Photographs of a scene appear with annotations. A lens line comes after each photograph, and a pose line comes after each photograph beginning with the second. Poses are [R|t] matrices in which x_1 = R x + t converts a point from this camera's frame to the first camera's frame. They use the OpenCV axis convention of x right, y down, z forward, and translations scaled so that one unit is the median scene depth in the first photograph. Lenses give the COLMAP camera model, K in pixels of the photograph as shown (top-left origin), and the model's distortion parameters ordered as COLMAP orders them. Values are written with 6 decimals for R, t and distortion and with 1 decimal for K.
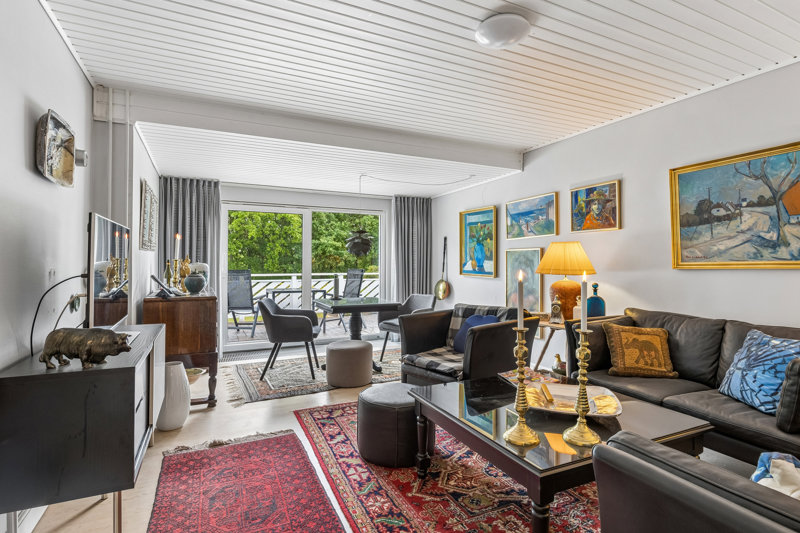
lens RADIAL K [[405.2, 0, 403.8], [0, 405.2, 263.8], [0, 0, 1]] dist [0.001226, 0.000216]
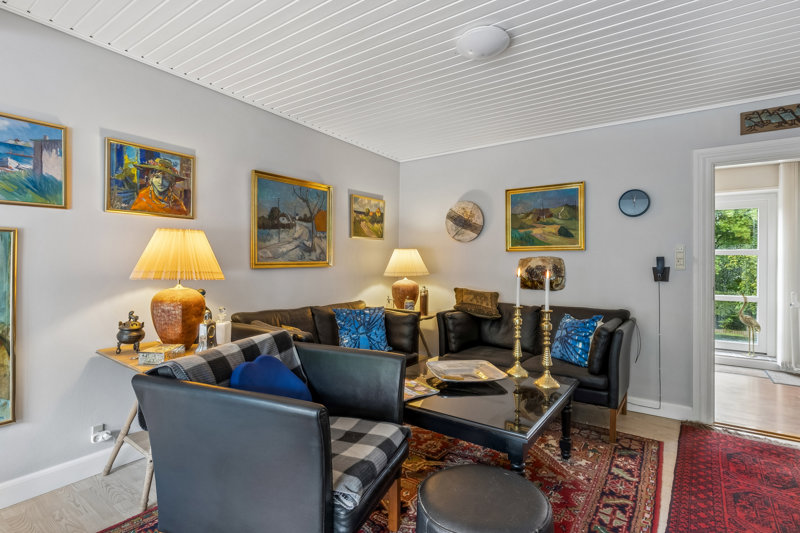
lens RADIAL K [[406.4, 0, 403.2], [0, 406.4, 263.8], [0, 0, 1]] dist [0.000128, -0.000223]
pose [[-0.499143, -0.009393, 0.866469, -0.440938], [-0.009829, 0.999938, 0.005178, -0.008252], [-0.866464, -0.005932, -0.499204, 1.273422]]
